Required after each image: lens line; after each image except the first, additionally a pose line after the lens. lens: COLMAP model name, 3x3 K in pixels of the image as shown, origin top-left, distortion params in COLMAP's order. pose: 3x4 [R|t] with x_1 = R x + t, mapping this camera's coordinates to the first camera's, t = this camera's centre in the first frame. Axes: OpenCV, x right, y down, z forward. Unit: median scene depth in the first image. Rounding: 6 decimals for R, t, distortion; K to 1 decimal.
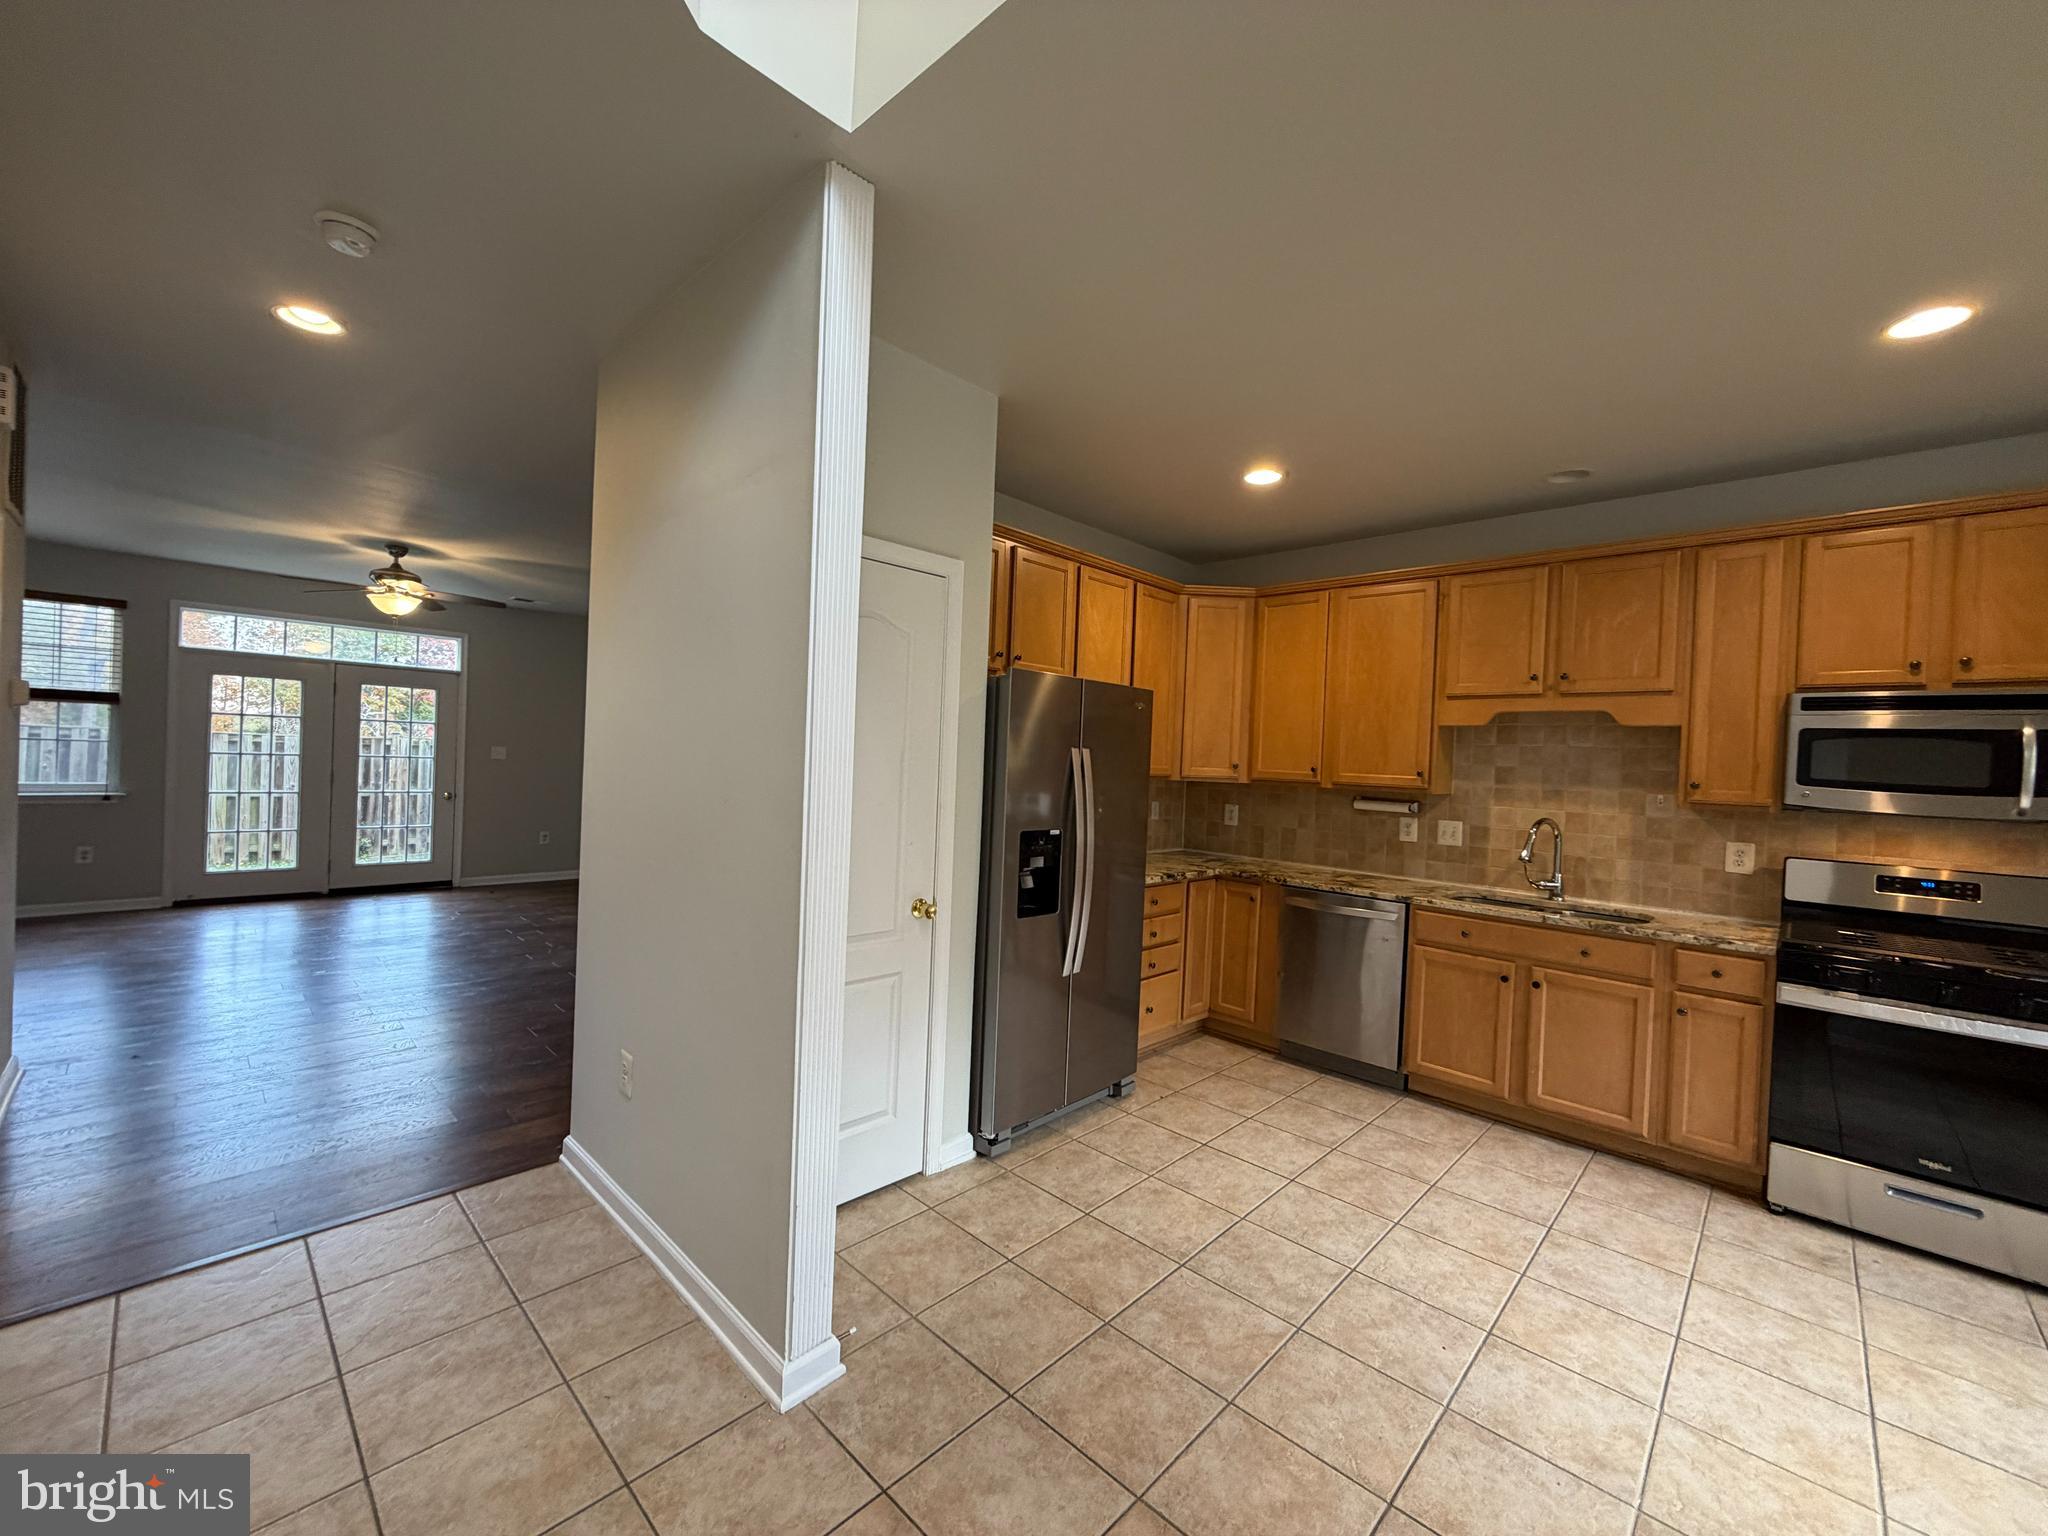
lens RADIAL K [[816.7, 0, 1017.2], [0, 816.7, 759.3], [0, 0, 1]] dist [0.000860, -0.000476]
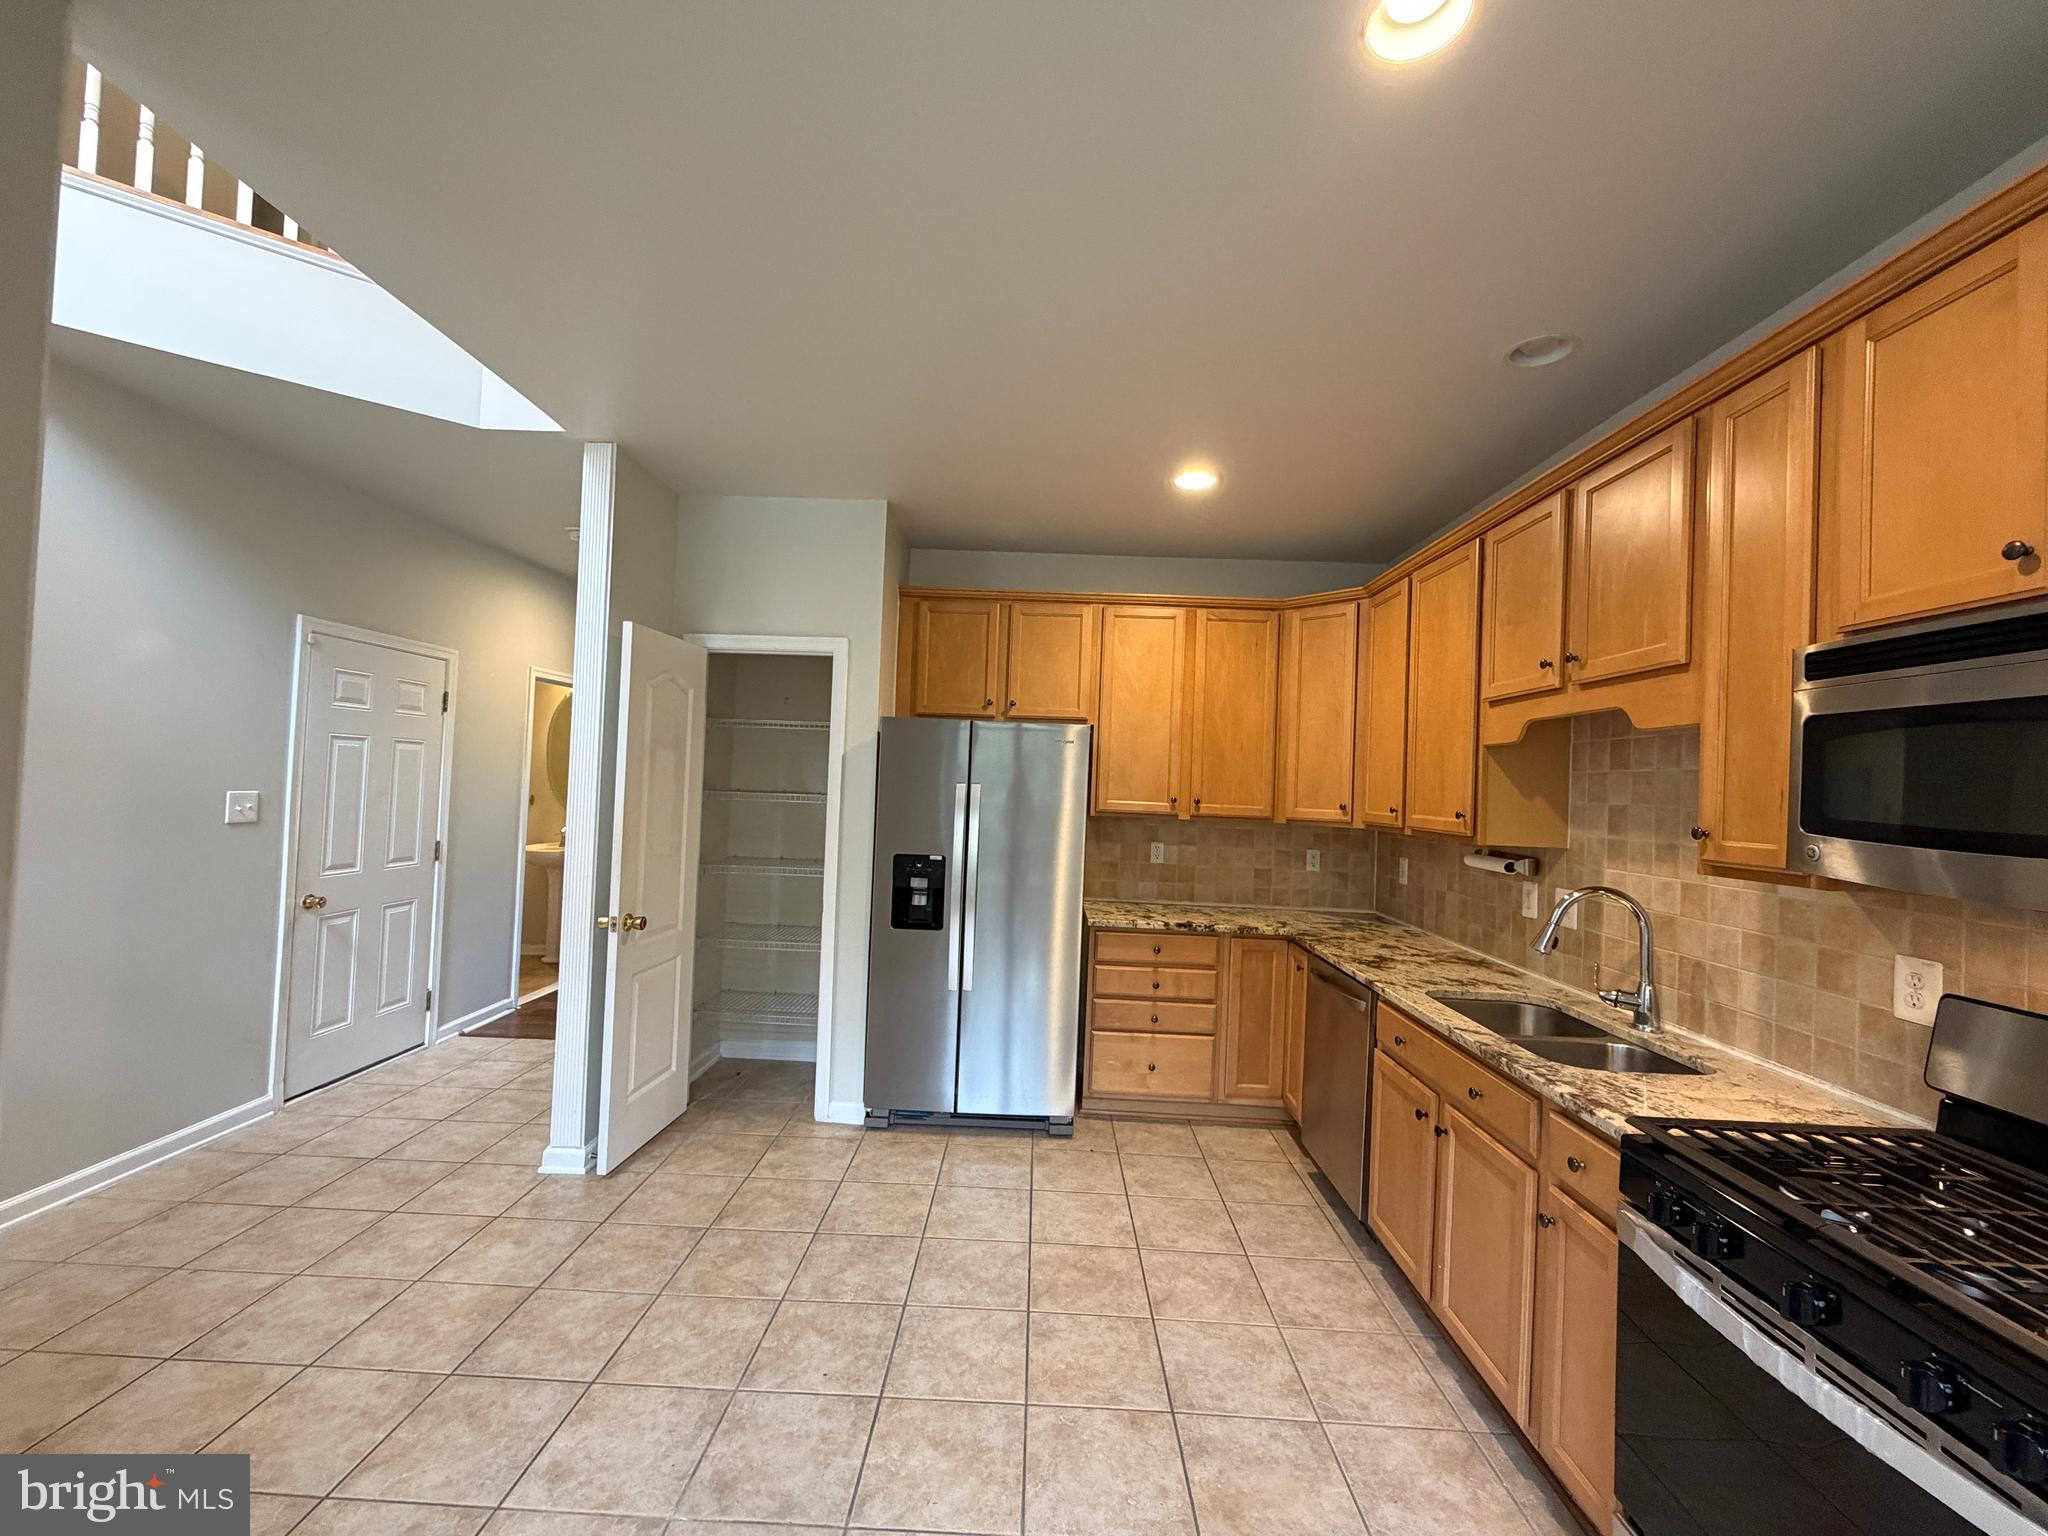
lens RADIAL K [[816.7, 0, 1026.0], [0, 816.7, 768.0], [0, 0, 1]] dist [0.000860, -0.000476]
pose [[0.679722, -0.032644, -0.732743, 0.820770], [-0.007824, 0.998630, -0.051747, 0.017935], [0.733428, 0.040907, 0.678535, 0.269286]]
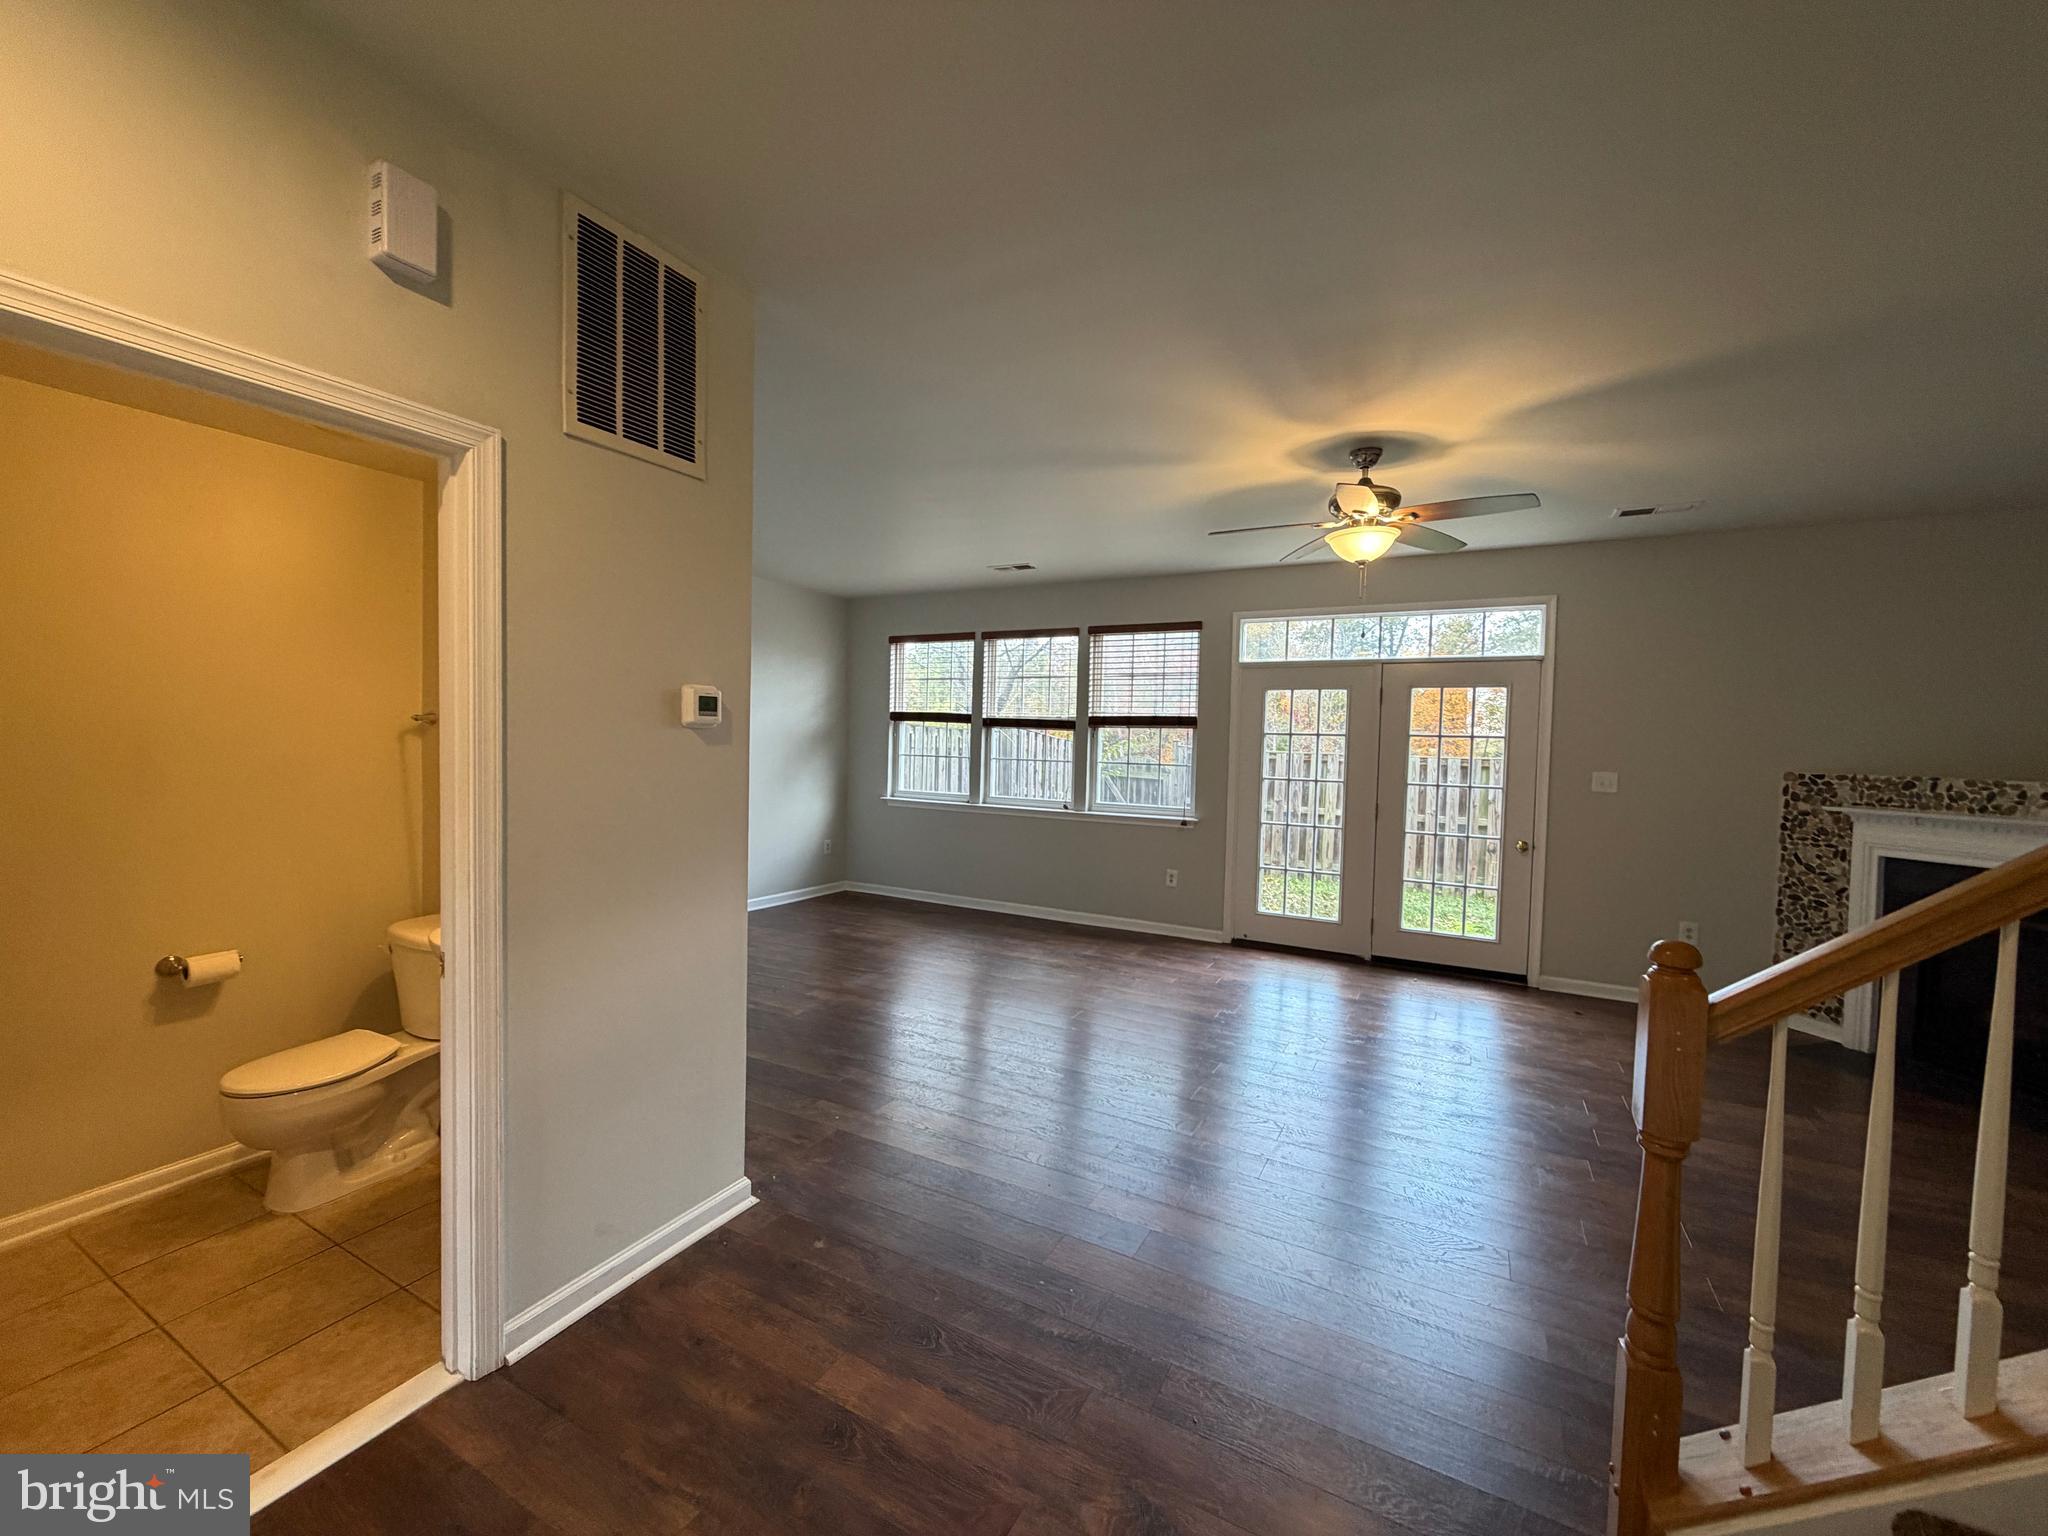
lens RADIAL K [[816.7, 0, 1021.5], [0, 816.7, 769.3], [0, 0, 1]] dist [0.000860, -0.000476]
pose [[0.278932, -0.003639, -0.960304, -0.359527], [-0.014873, 0.999857, -0.008109, -0.010960], [0.960196, 0.016544, 0.278838, 0.872176]]
